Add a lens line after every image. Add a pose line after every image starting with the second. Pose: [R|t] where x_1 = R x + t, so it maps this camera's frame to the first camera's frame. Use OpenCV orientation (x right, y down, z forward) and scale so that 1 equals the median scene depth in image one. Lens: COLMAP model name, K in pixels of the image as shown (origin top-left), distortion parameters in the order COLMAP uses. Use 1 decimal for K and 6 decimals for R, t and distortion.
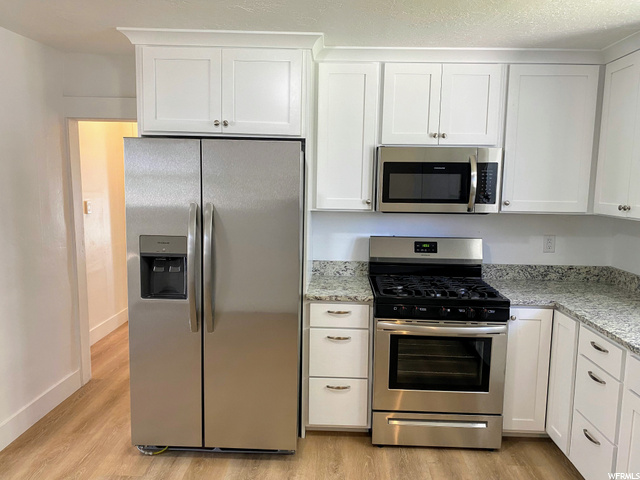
lens RADIAL K [[491.2, 0, 319.7], [0, 491.2, 238.0], [0, 0, 1]] dist [0.072479, -0.124261]
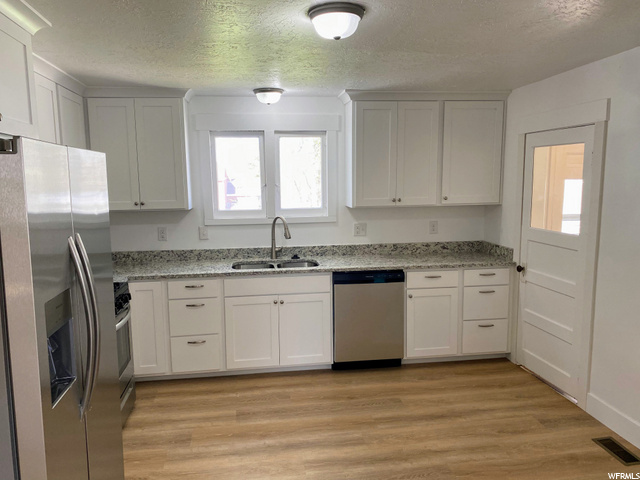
lens RADIAL K [[491.2, 0, 319.7], [0, 491.2, 238.0], [0, 0, 1]] dist [0.072479, -0.124261]
pose [[-0.196381, -0.140392, 0.970425, -0.911061], [0.124669, 0.978089, 0.166730, -0.133218], [-0.972570, 0.153725, -0.174576, 0.712052]]
